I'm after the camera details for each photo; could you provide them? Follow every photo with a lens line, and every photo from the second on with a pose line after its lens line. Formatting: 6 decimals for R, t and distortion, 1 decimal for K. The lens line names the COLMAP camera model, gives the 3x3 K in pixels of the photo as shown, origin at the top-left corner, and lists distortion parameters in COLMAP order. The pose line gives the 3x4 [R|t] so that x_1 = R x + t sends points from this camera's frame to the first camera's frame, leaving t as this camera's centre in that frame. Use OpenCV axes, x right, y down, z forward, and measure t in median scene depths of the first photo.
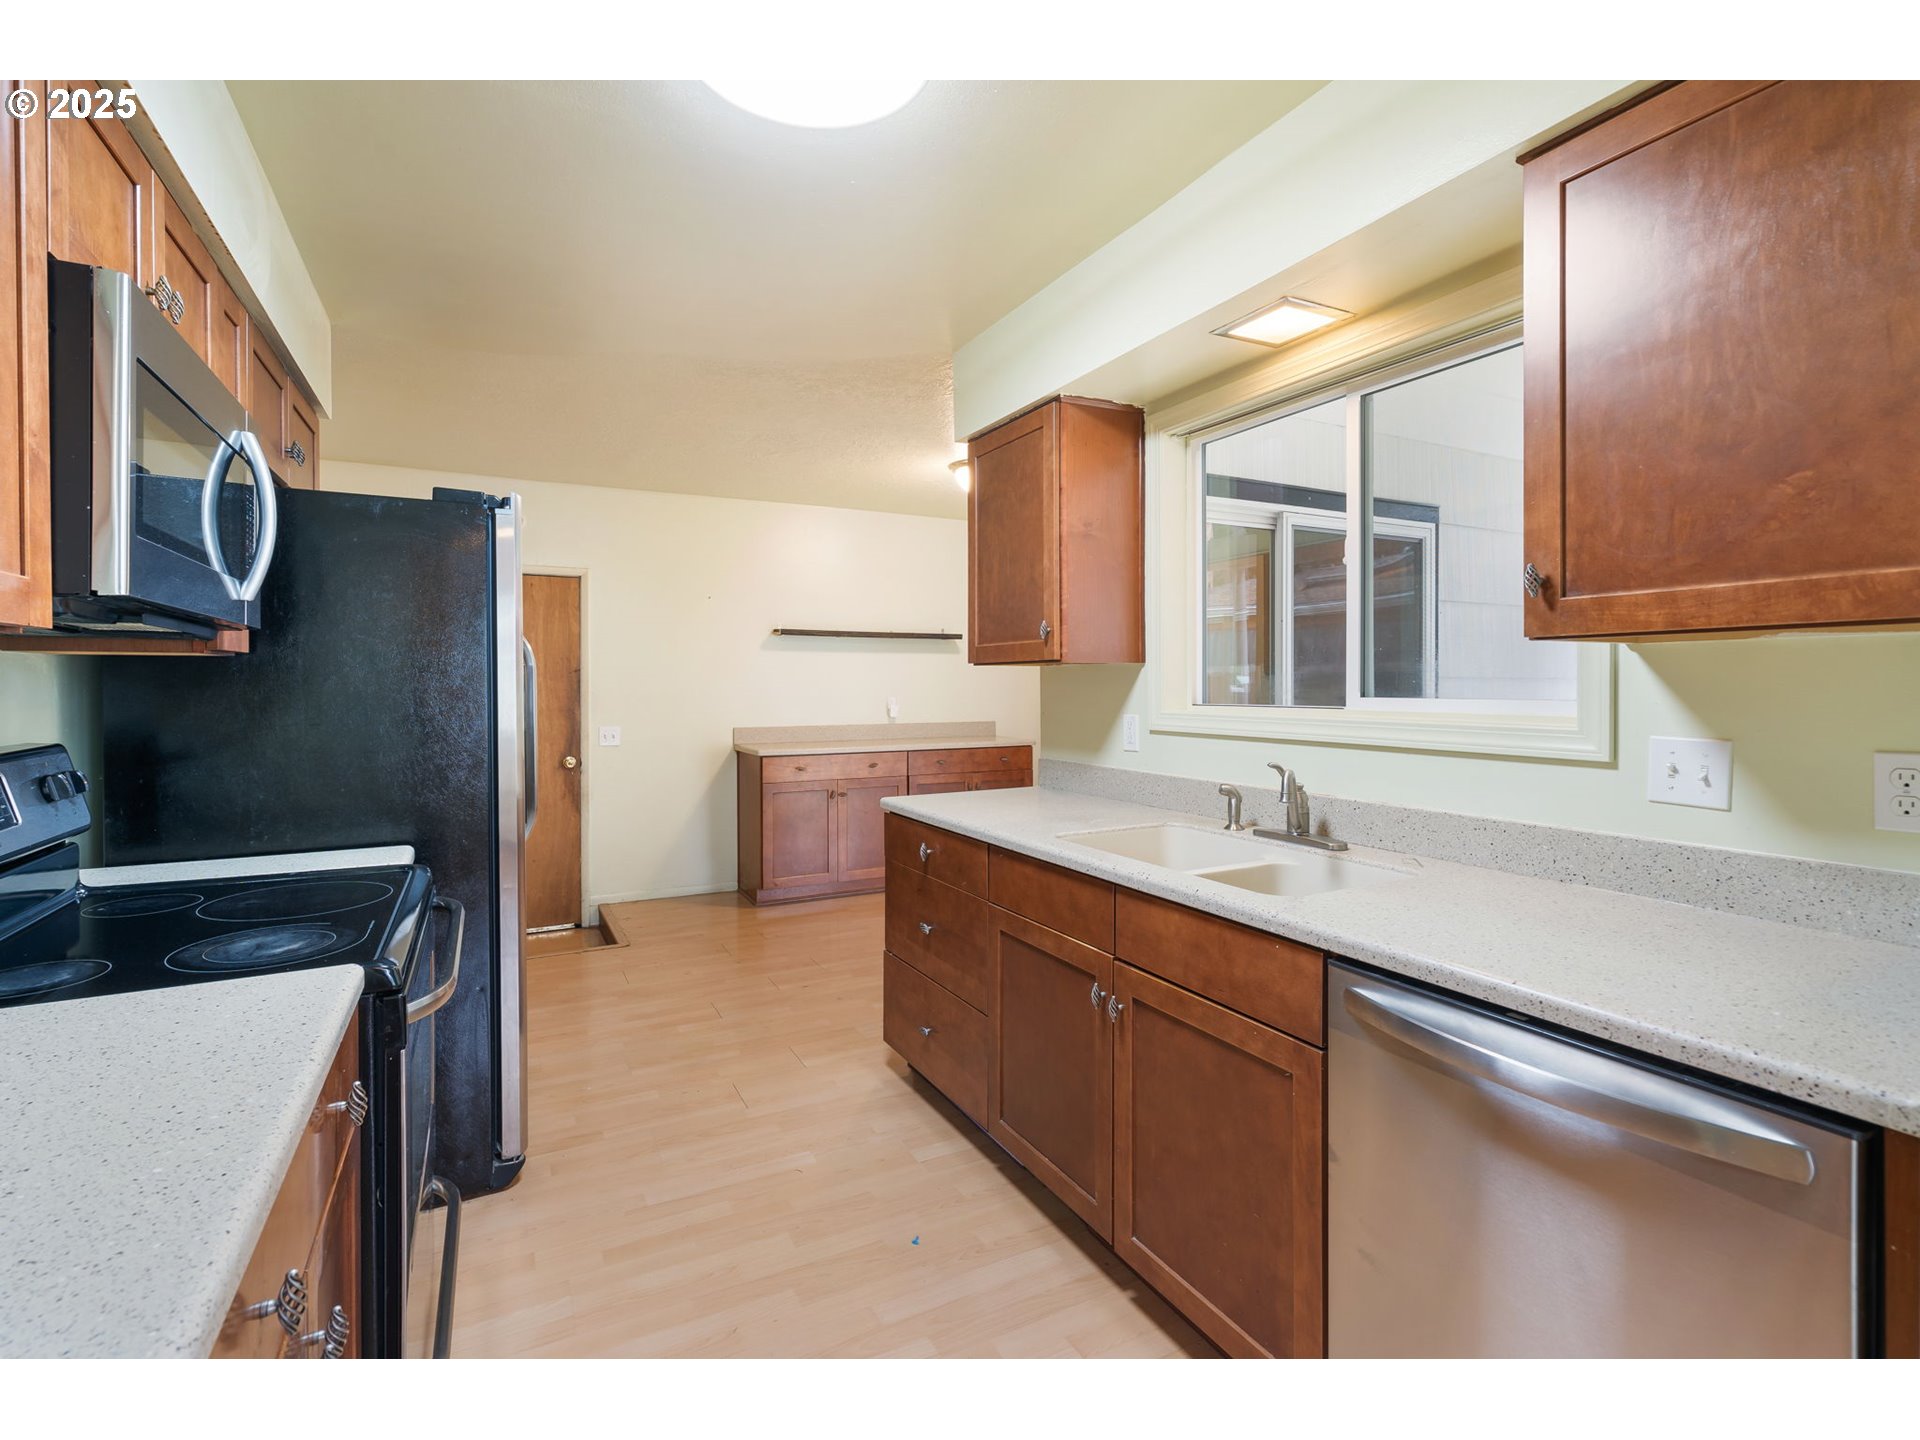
lens RADIAL K [[886.7, 0, 949.2], [0, 886.7, 691.6], [0, 0, 1]] dist [0.000380, 0.000621]
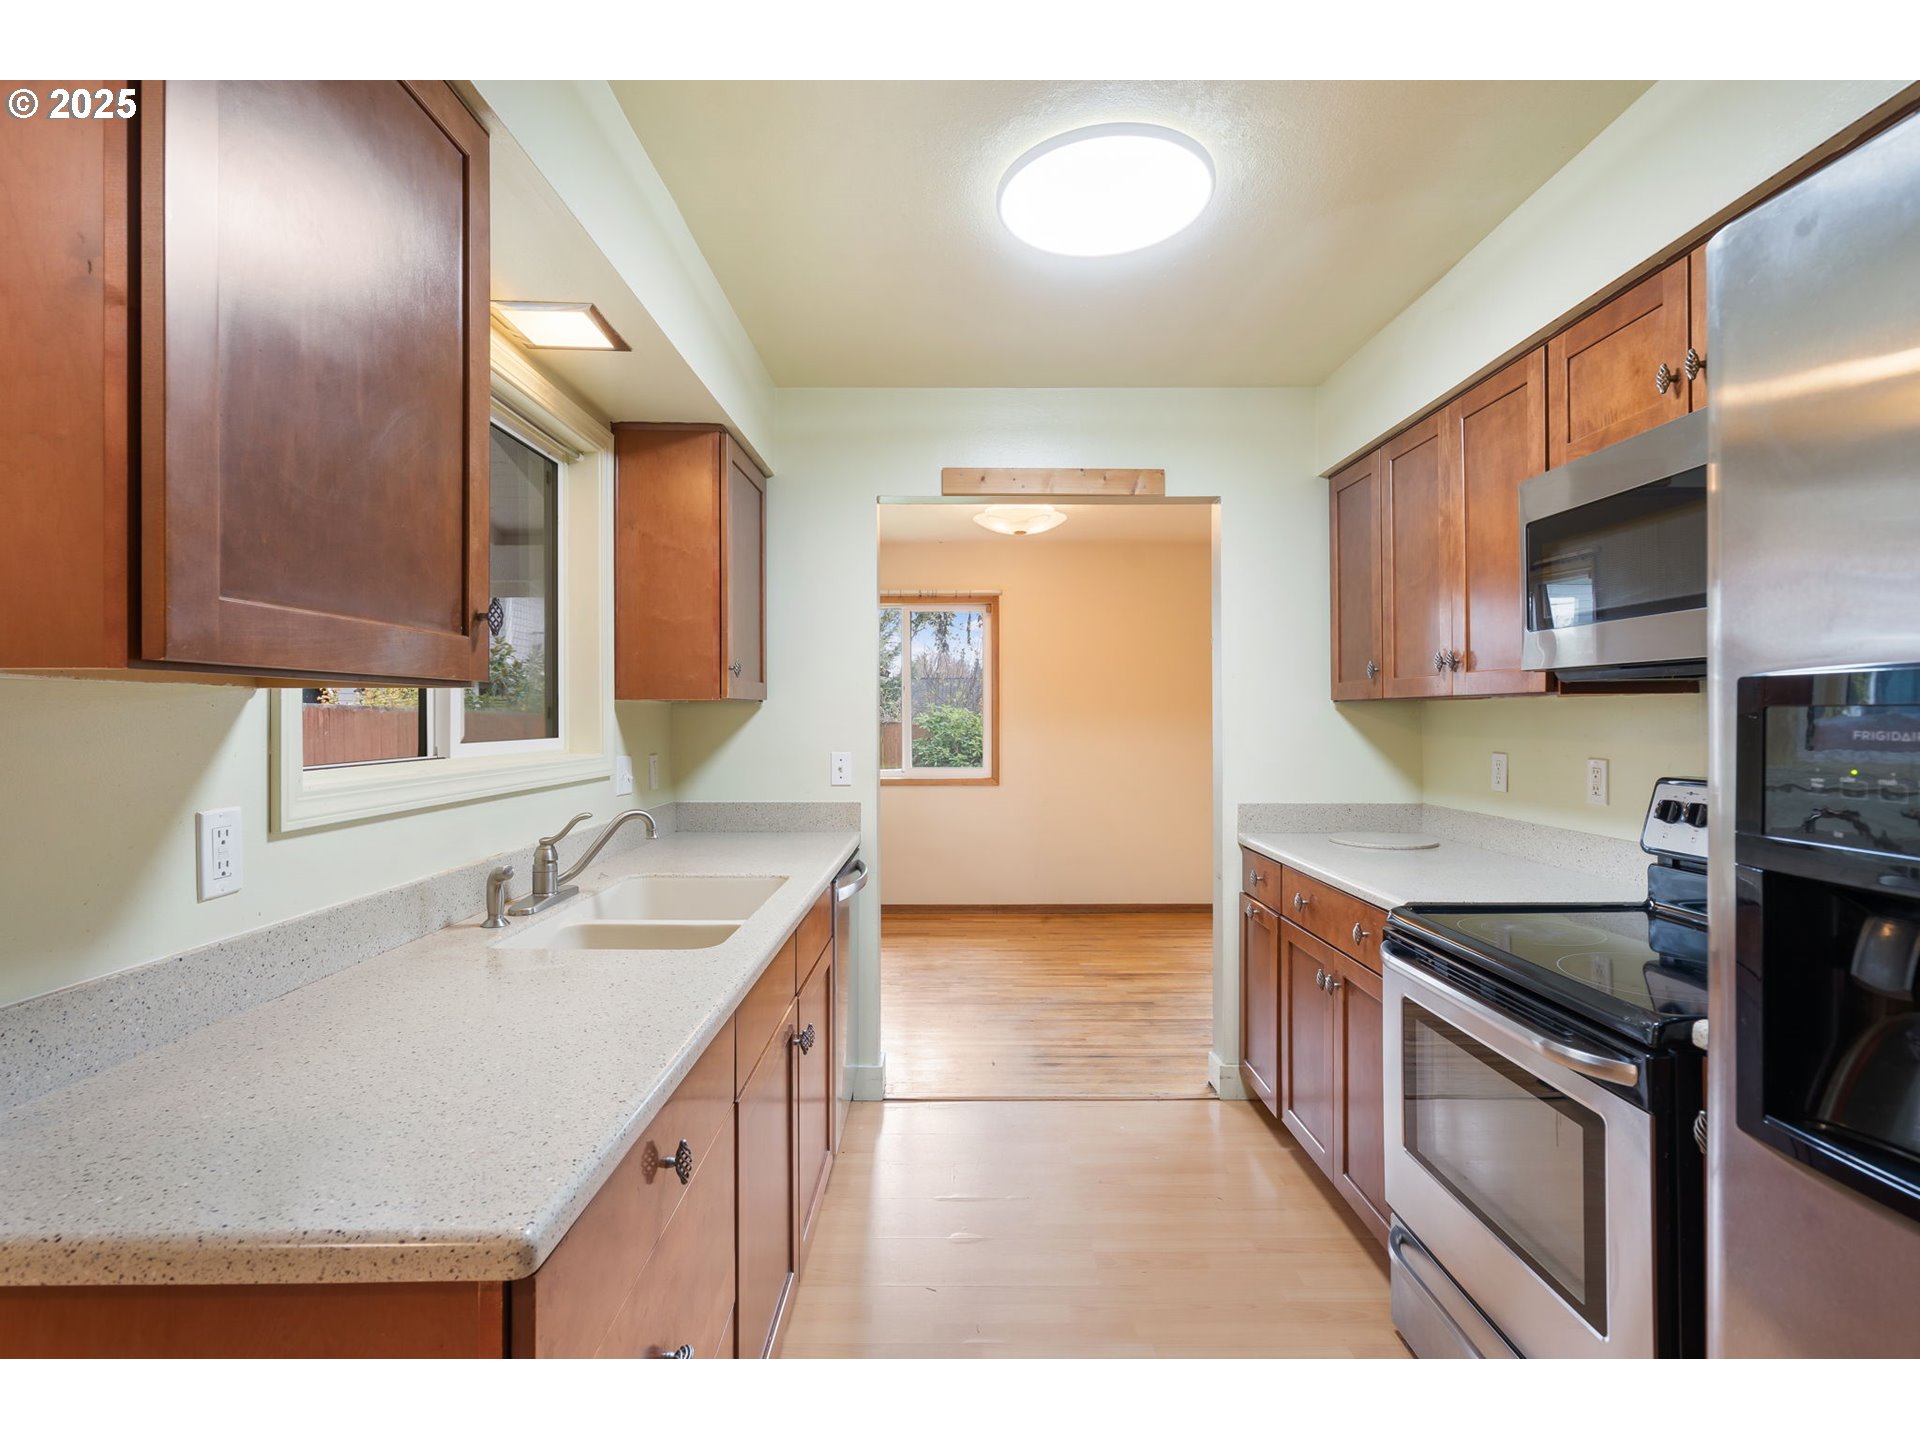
lens RADIAL K [[911.5, 0, 955.4], [0, 911.5, 712.0], [0, 0, 1]] dist [-0.011522, 0.000311]
pose [[-0.888981, 0.008480, 0.457866, -0.322536], [0.010689, 0.999940, 0.002234, -0.019158], [-0.457820, 0.006880, -0.889018, 1.299916]]
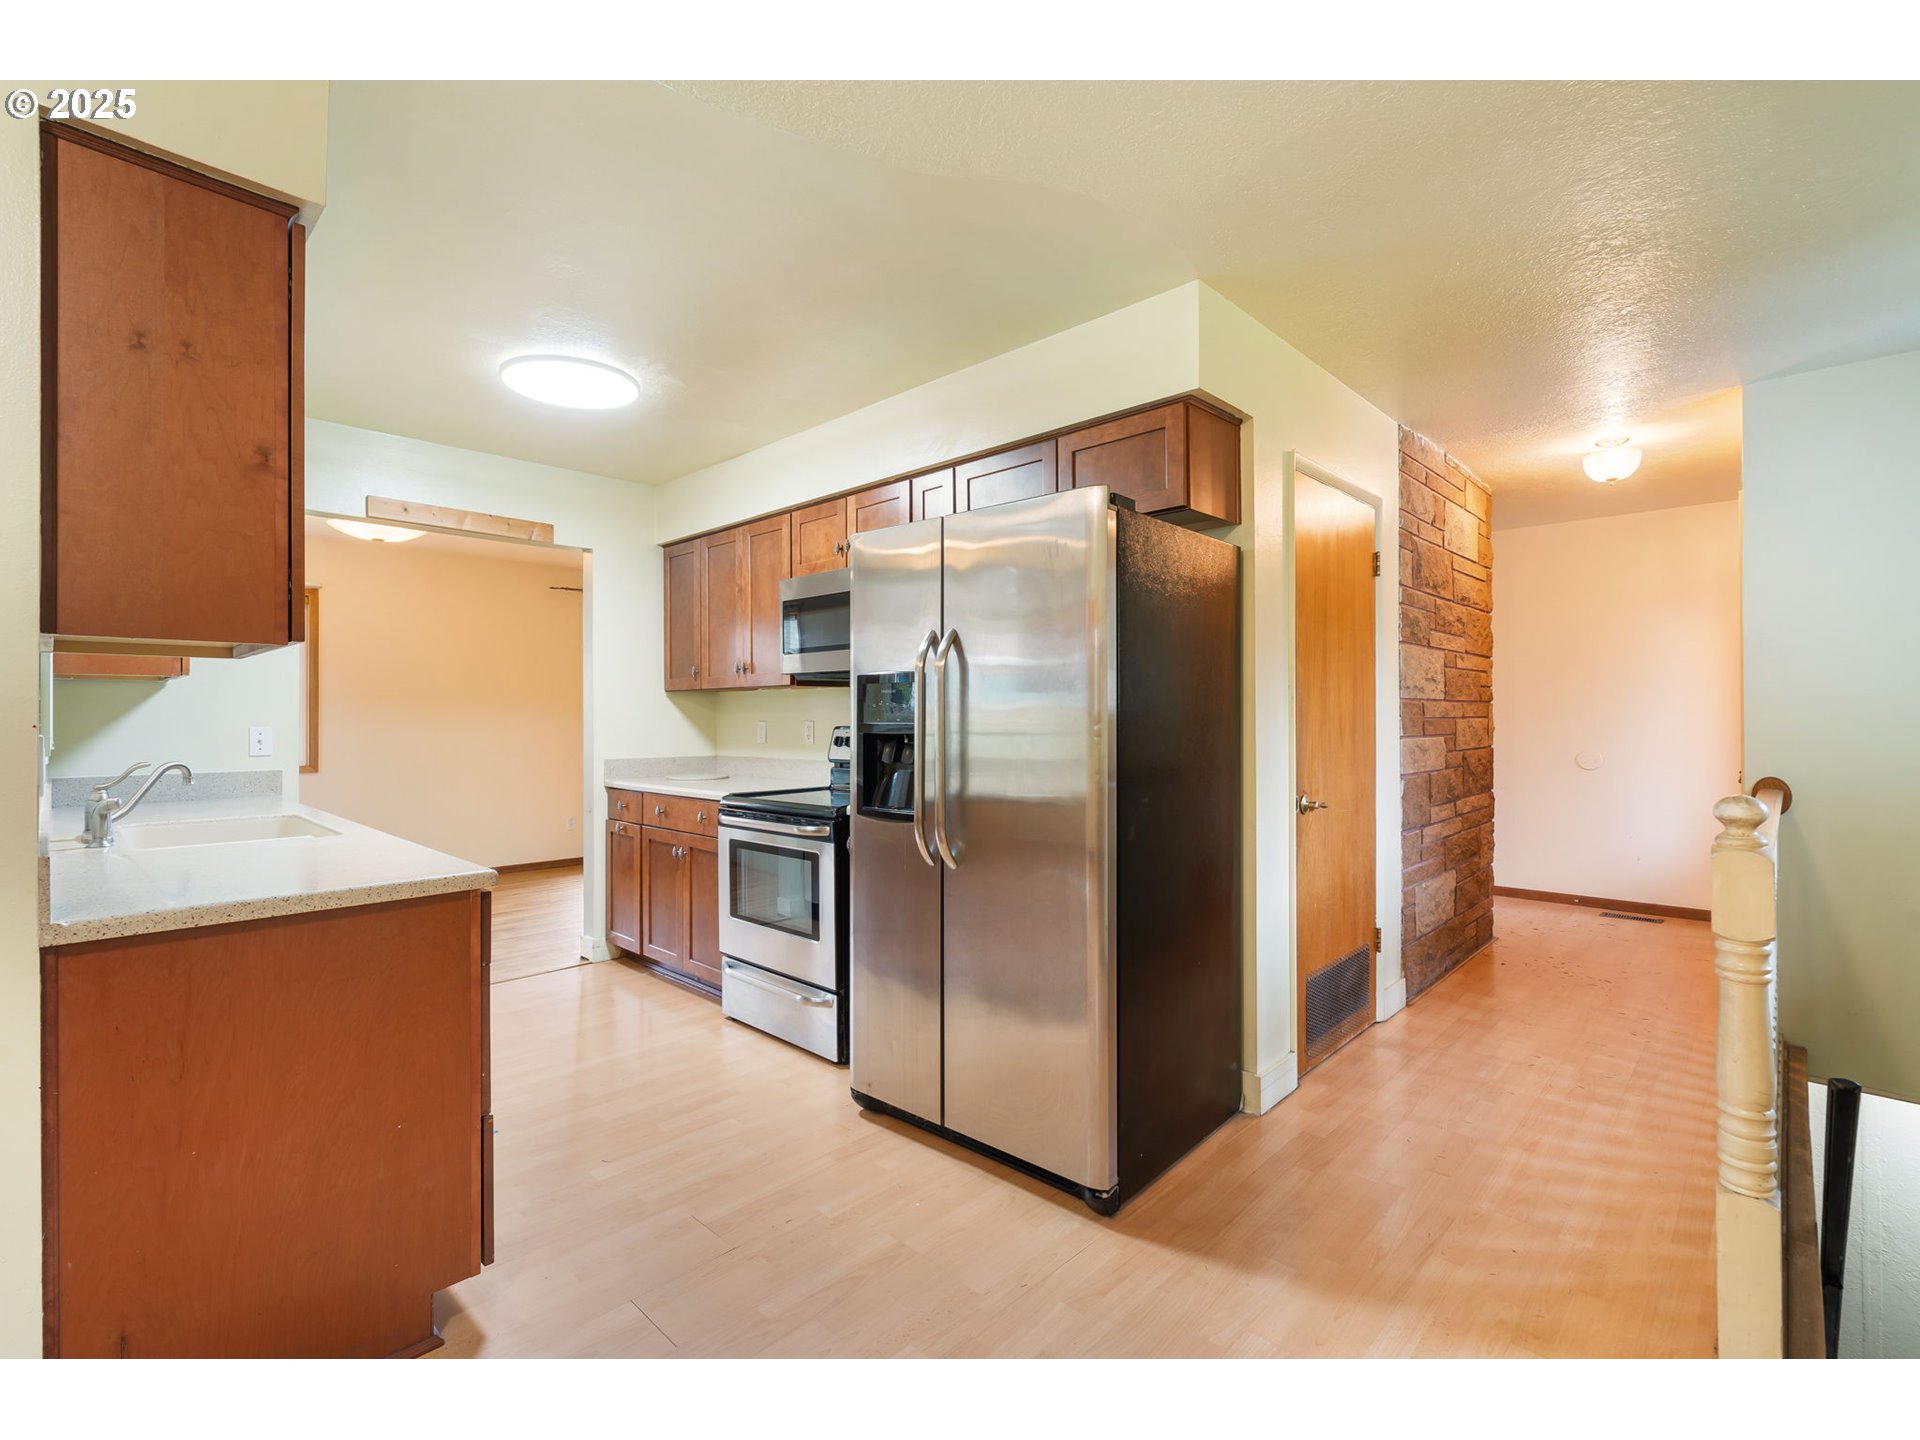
lens RADIAL K [[869.5, 0, 955.5], [0, 869.5, 712.8], [0, 0, 1]] dist [-0.003850, 0.000660]
pose [[-0.946523, 0.006225, -0.322575, -0.206648], [0.004568, 0.999972, 0.005896, 0.010485], [0.322603, 0.004107, -0.946526, 1.872910]]
